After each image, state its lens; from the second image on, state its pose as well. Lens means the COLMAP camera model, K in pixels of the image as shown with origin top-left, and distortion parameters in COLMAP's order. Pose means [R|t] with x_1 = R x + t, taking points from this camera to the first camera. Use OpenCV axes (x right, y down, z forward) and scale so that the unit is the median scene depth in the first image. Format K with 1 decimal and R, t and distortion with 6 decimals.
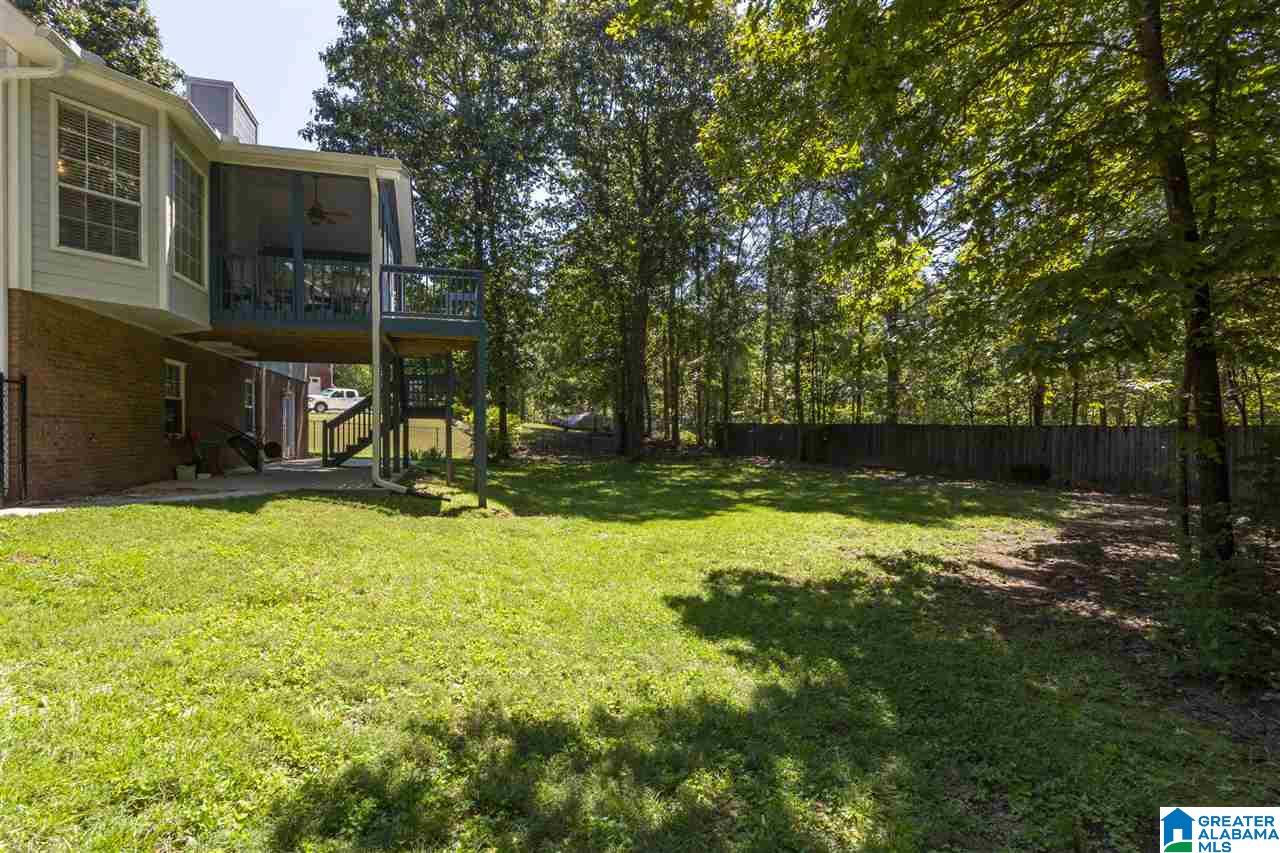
lens RADIAL K [[617.1, 0, 632.5], [0, 617.1, 419.0], [0, 0, 1]] dist [0.003817, 0.000254]
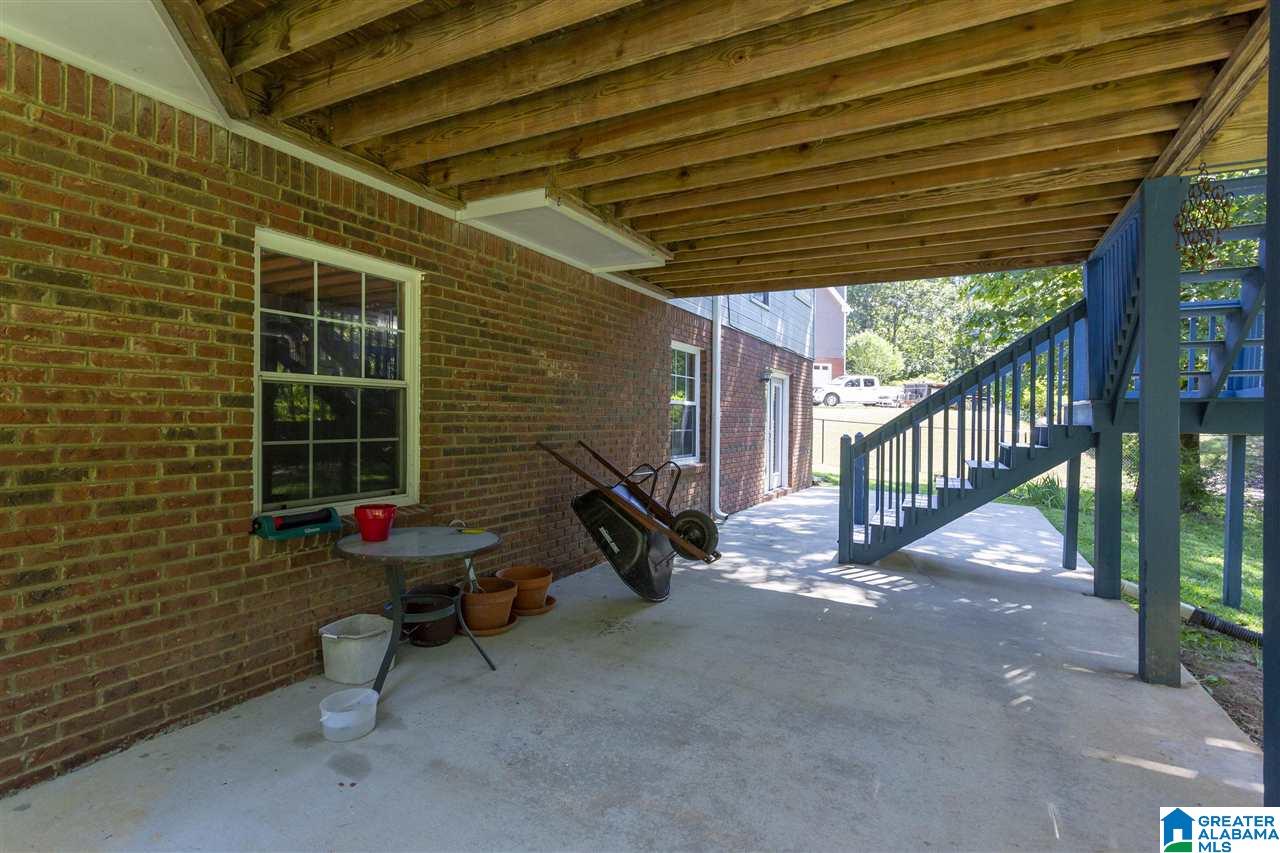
lens RADIAL K [[617.1, 0, 632.5], [0, 617.1, 419.0], [0, 0, 1]] dist [0.003817, 0.000254]
pose [[0.711457, 0.007435, -0.702690, -0.209371], [-0.000549, 0.999950, 0.010024, -0.004080], [0.702730, -0.006746, 0.711425, 0.414859]]
